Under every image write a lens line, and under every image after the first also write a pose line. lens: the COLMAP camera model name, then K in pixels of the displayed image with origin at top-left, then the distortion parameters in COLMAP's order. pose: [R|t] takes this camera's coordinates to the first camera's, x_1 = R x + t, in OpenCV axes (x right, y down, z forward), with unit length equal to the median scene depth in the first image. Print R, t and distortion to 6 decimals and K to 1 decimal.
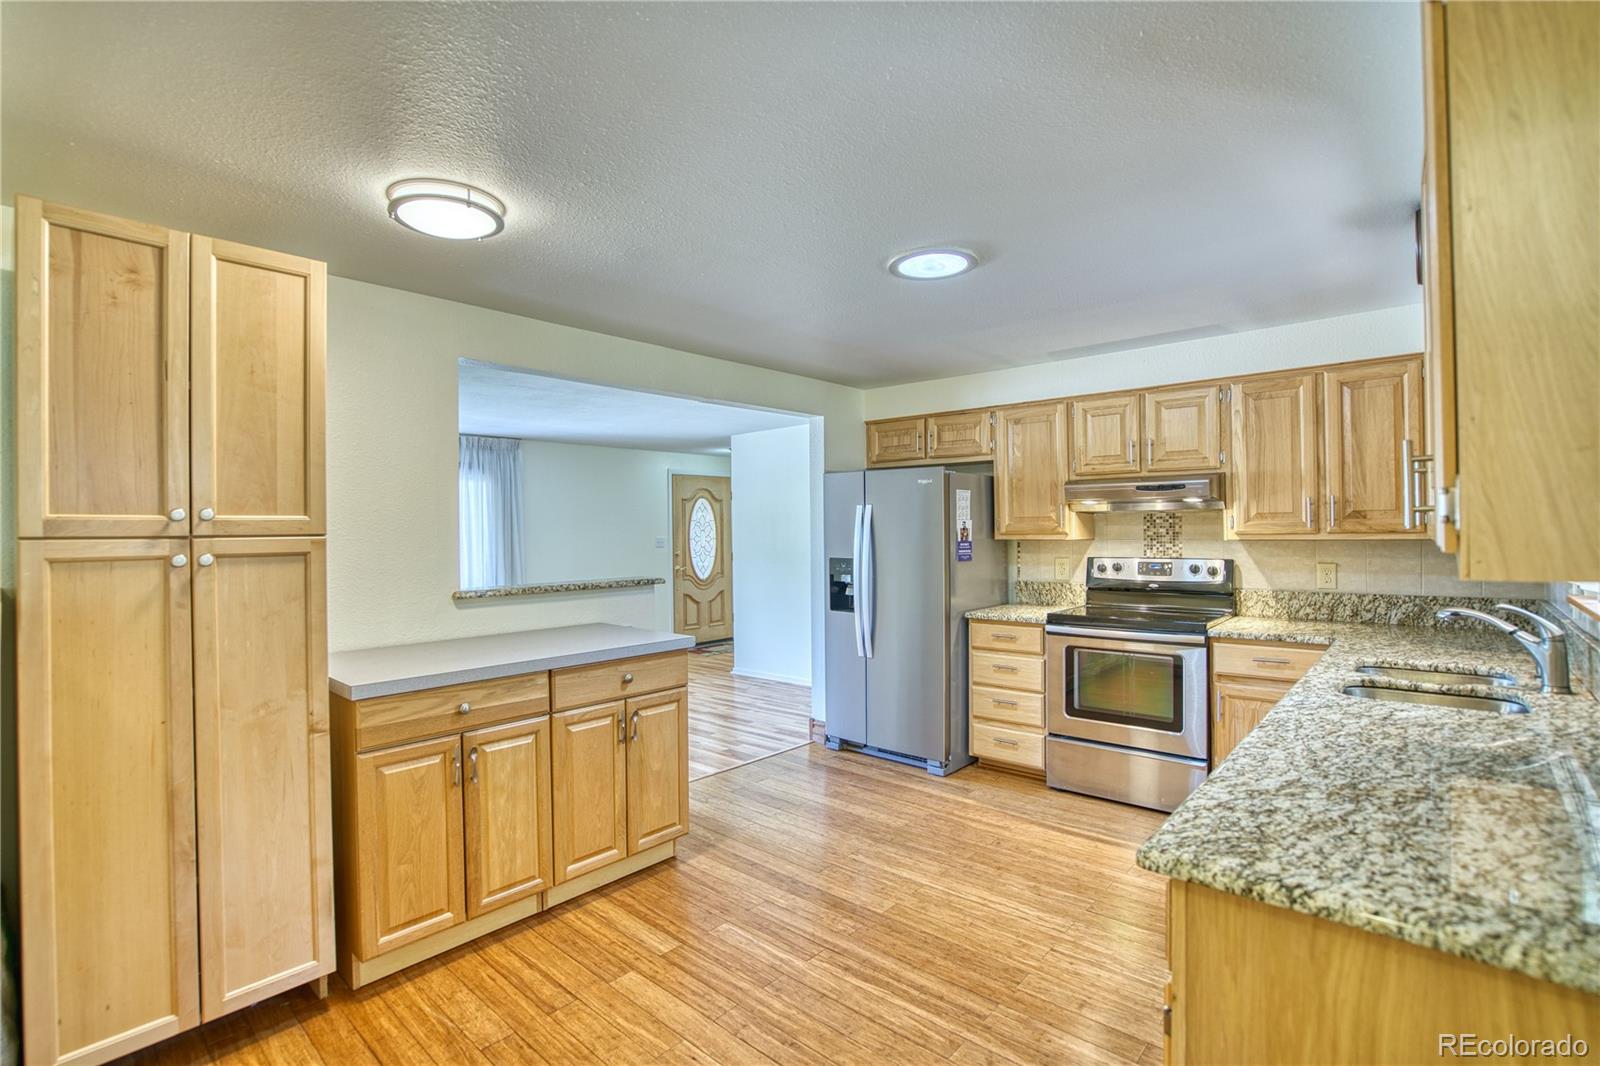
lens RADIAL K [[777.9, 0, 804.3], [0, 777.9, 527.2], [0, 0, 1]] dist [-0.062768, 0.035786]
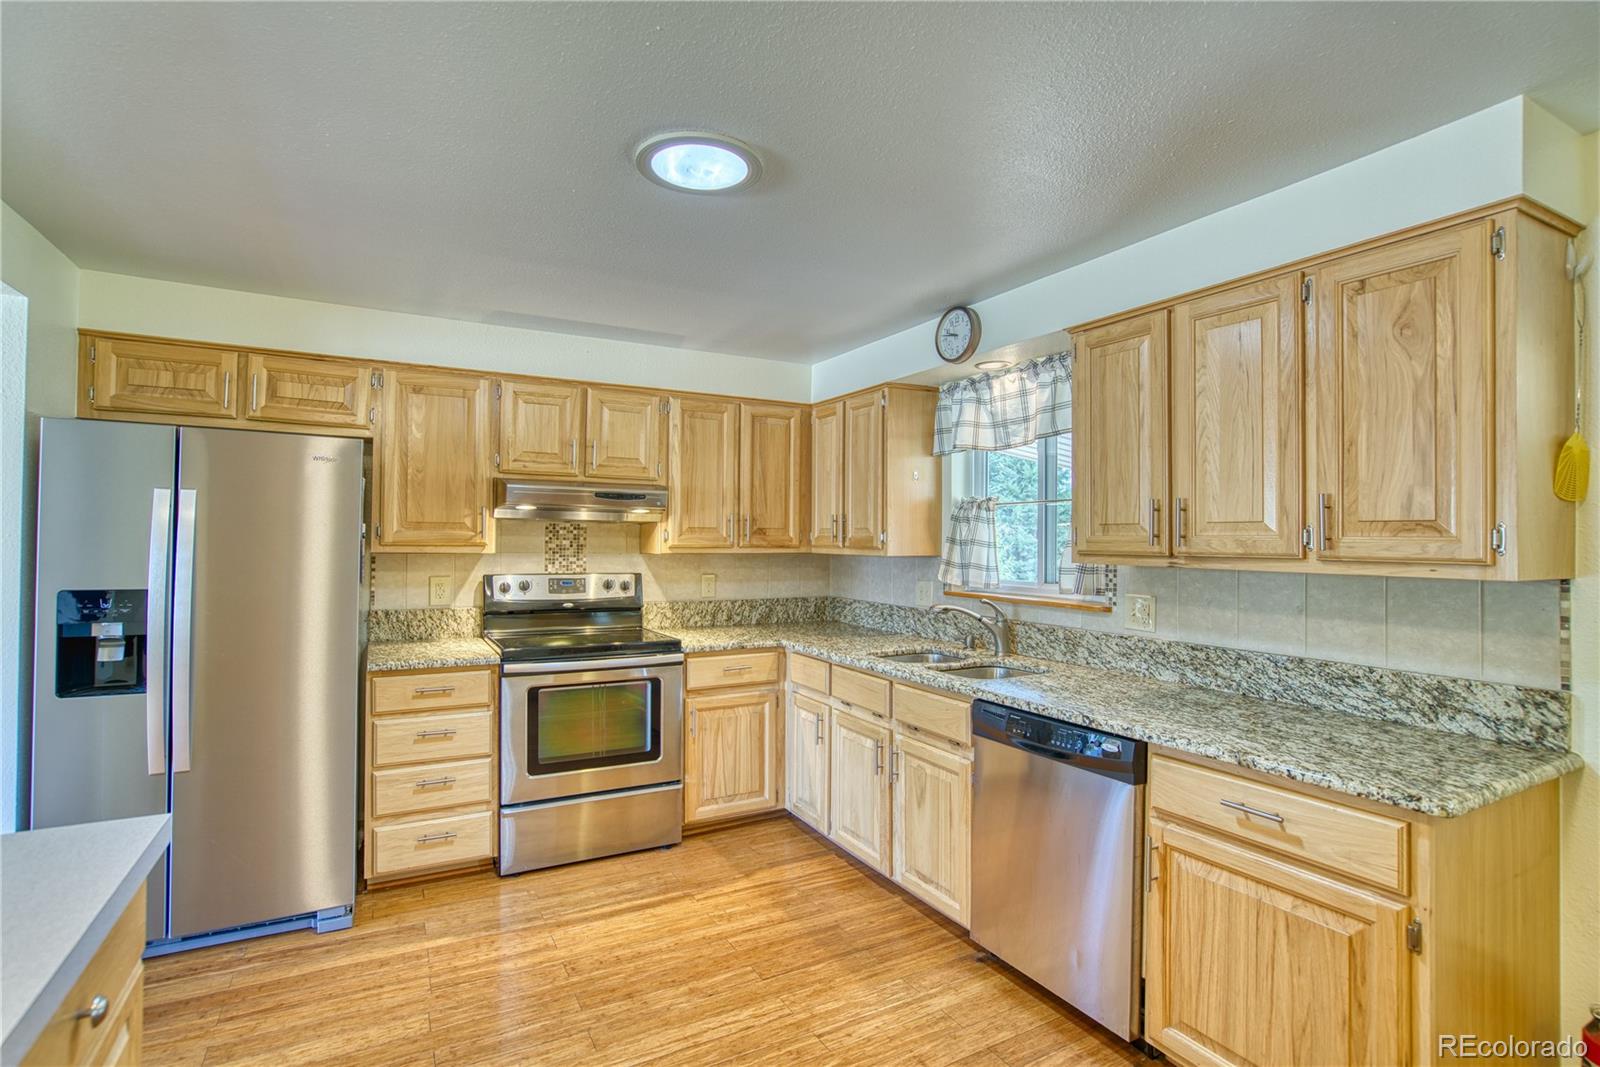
lens RADIAL K [[777.9, 0, 804.3], [0, 777.9, 527.7], [0, 0, 1]] dist [-0.062768, 0.035786]
pose [[0.315952, 0.028464, 0.948348, -0.320594], [-0.014941, 0.999575, -0.025024, 0.005493], [-0.948658, -0.006263, 0.316243, 0.479854]]
